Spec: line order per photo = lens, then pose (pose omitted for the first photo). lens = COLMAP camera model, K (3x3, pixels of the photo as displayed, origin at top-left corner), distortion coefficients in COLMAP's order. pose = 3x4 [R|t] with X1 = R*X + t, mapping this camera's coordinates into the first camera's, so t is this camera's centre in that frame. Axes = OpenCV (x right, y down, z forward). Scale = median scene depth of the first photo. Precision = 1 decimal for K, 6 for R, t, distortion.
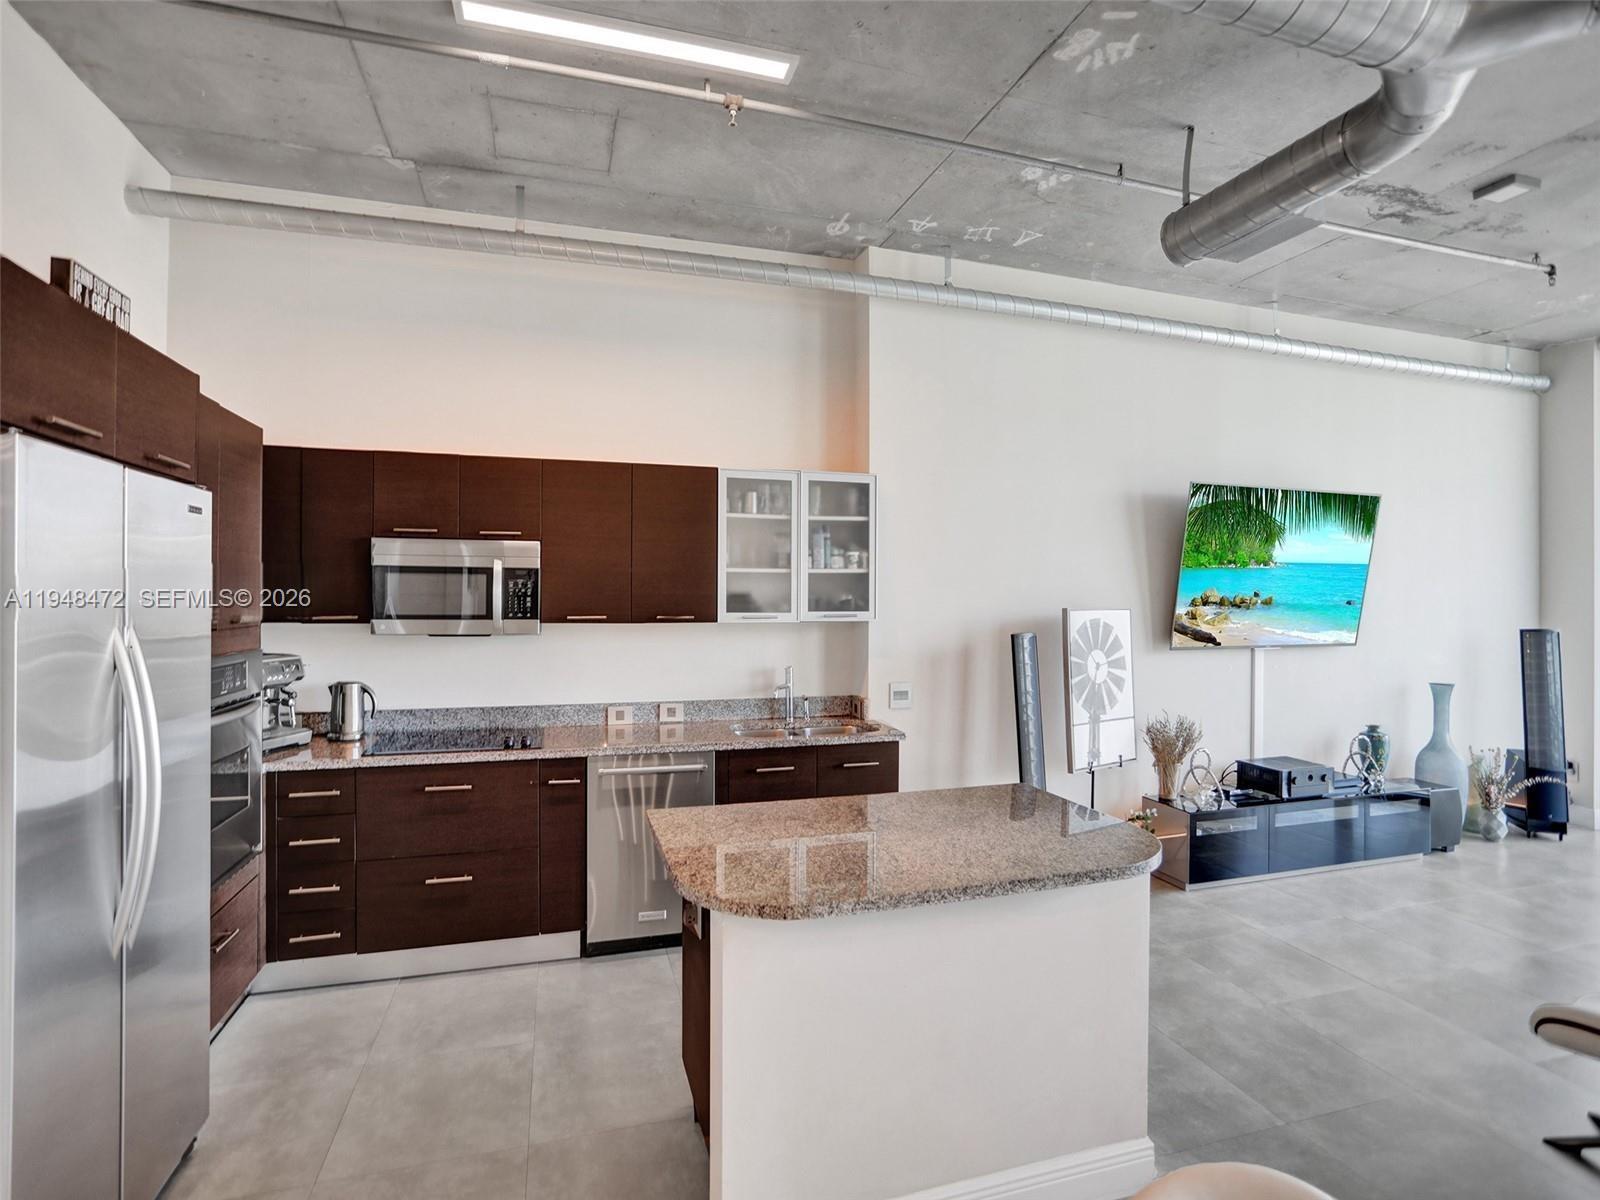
lens RADIAL K [[784.9, 0, 787.8], [0, 784.9, 593.9], [0, 0, 1]] dist [-0.058676, 0.023657]
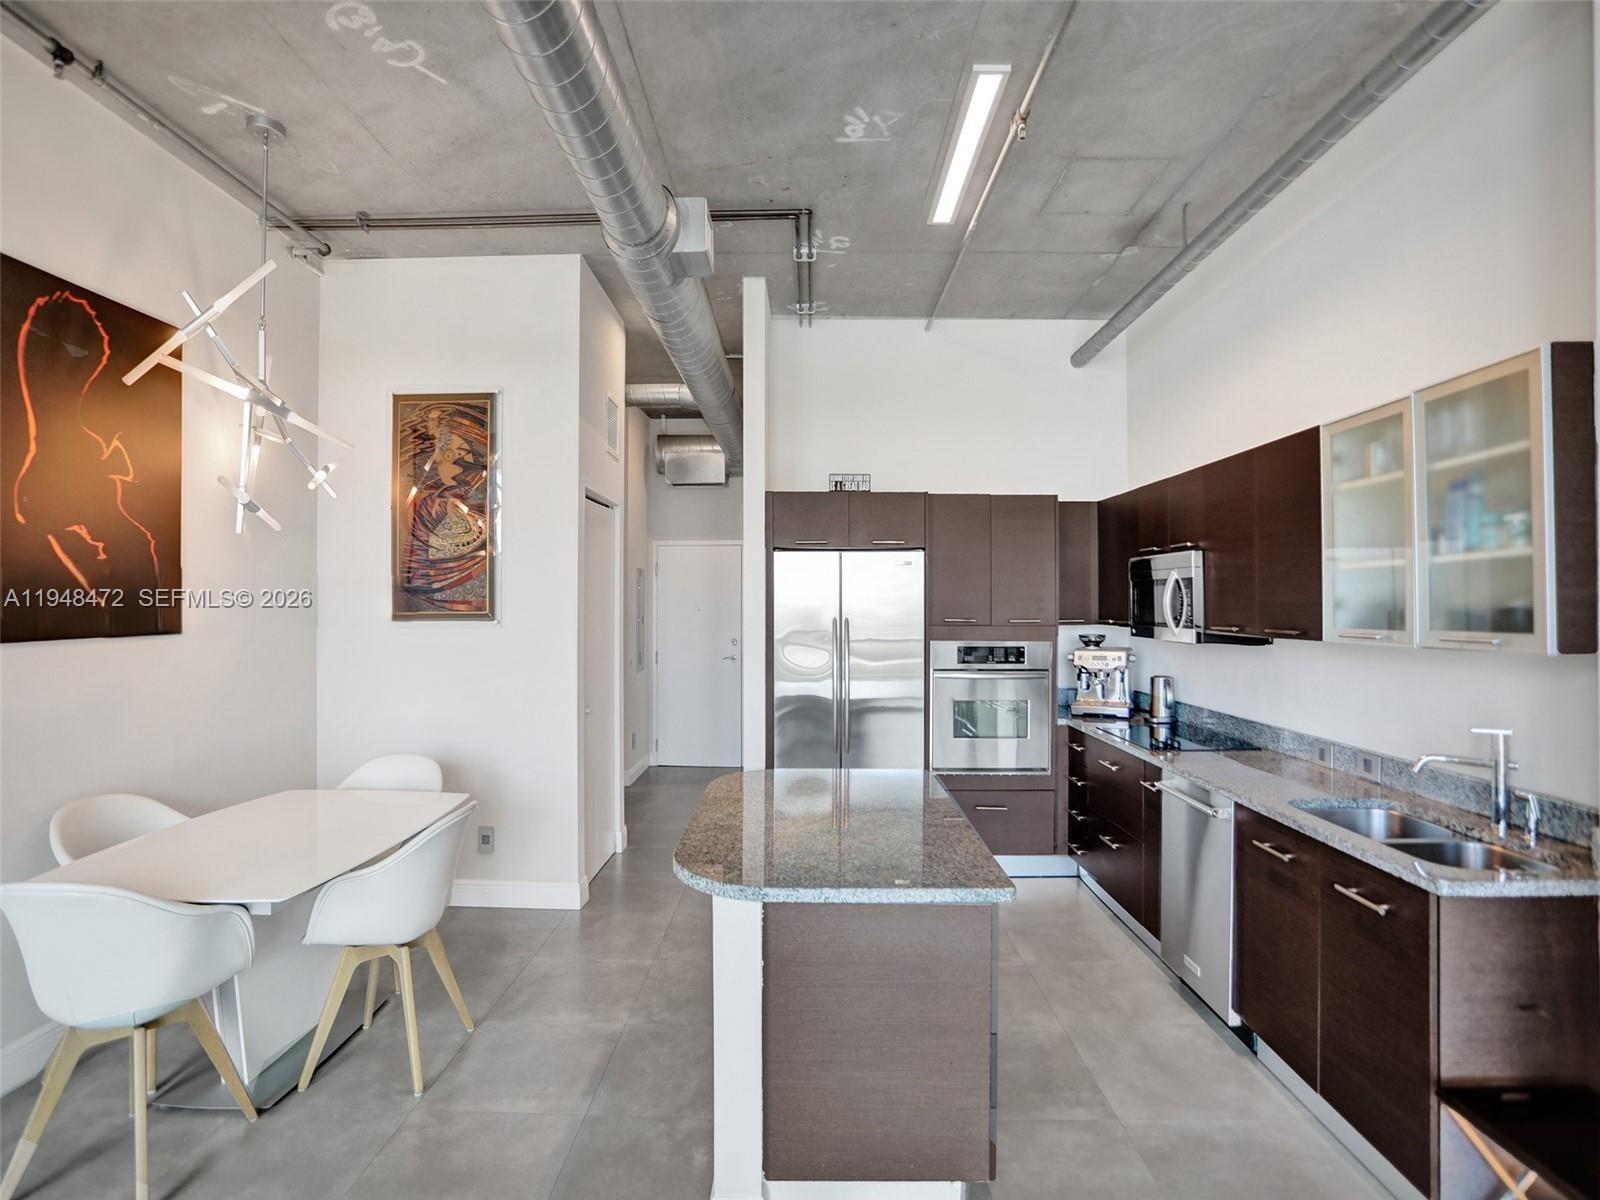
lens RADIAL K [[784.9, 0, 788.8], [0, 784.9, 598.3], [0, 0, 1]] dist [-0.058676, 0.023657]
pose [[-0.304913, -0.012888, -0.952293, 0.683016], [0.003225, 0.999889, -0.014564, 0.005838], [0.952375, -0.007512, -0.304837, 0.707776]]
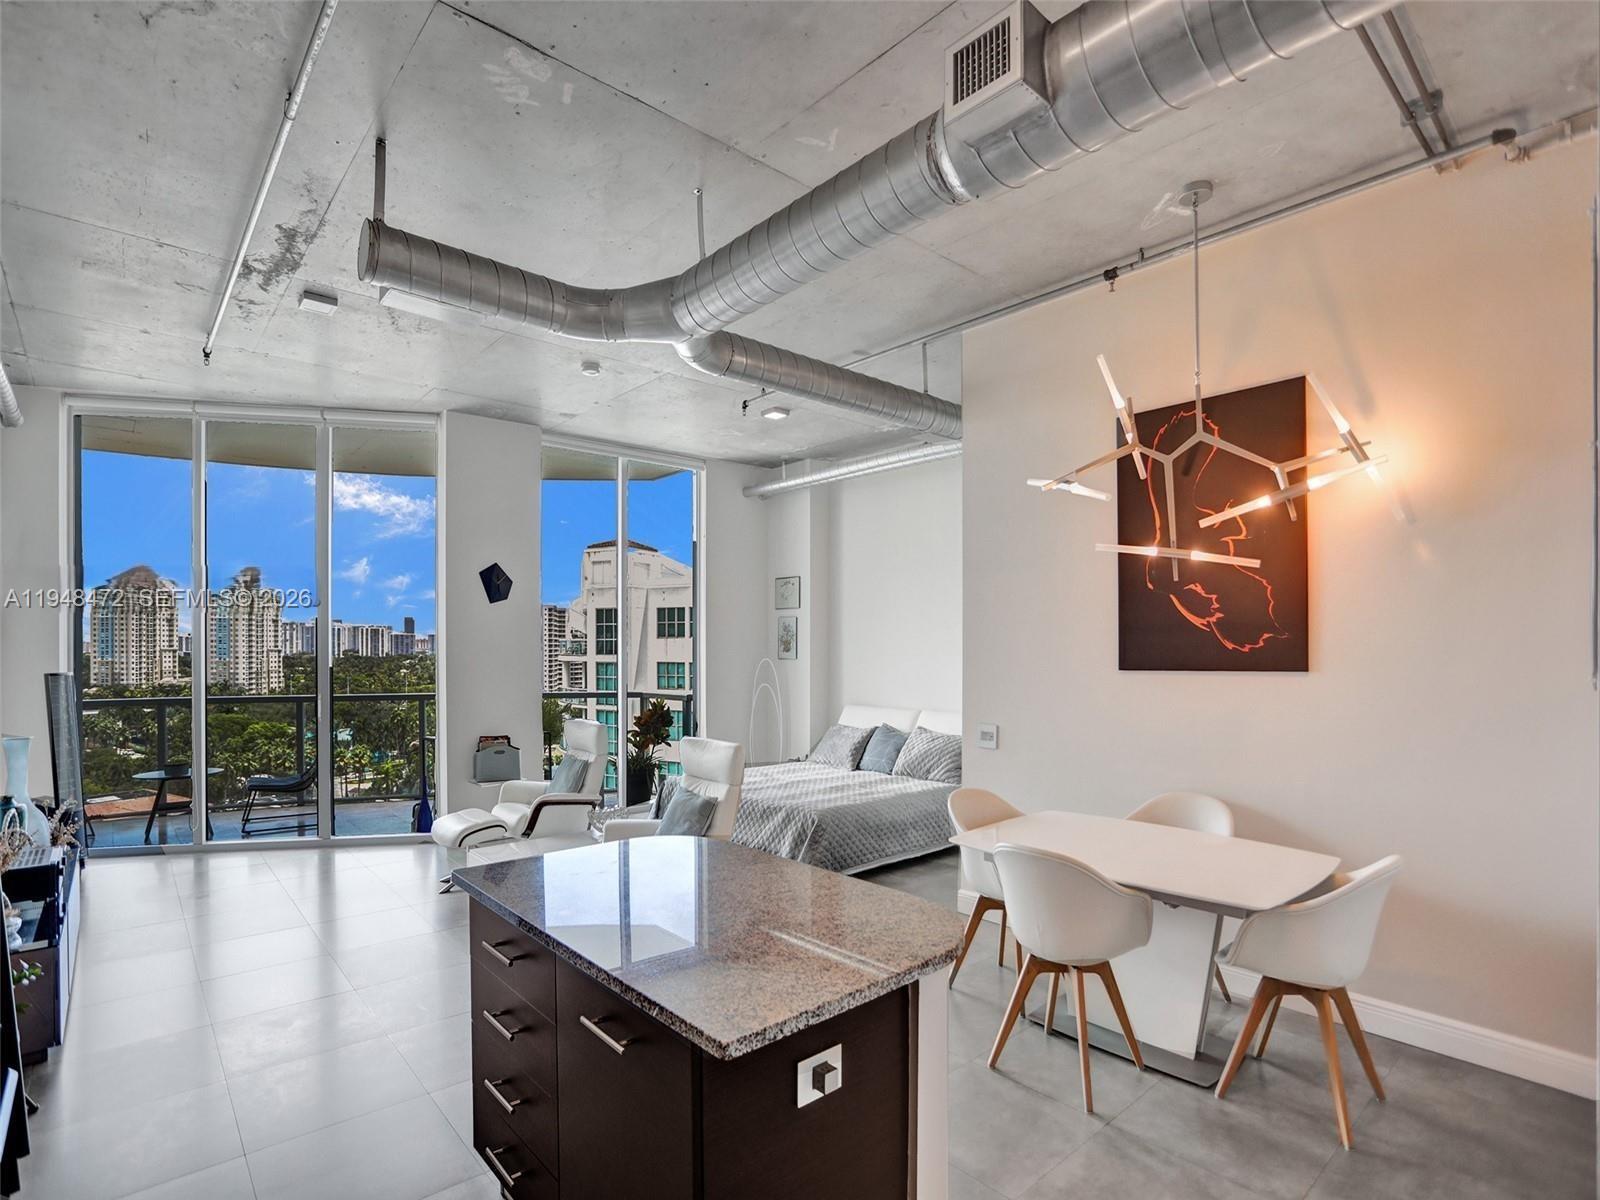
lens RADIAL K [[784.9, 0, 805.6], [0, 784.9, 657.0], [0, 0, 1]] dist [-0.058676, 0.023657]
pose [[-0.432836, -0.021558, 0.901215, -0.410956], [-0.006315, 0.999762, 0.020882, -0.002100], [-0.901450, 0.003347, -0.432869, 0.698472]]
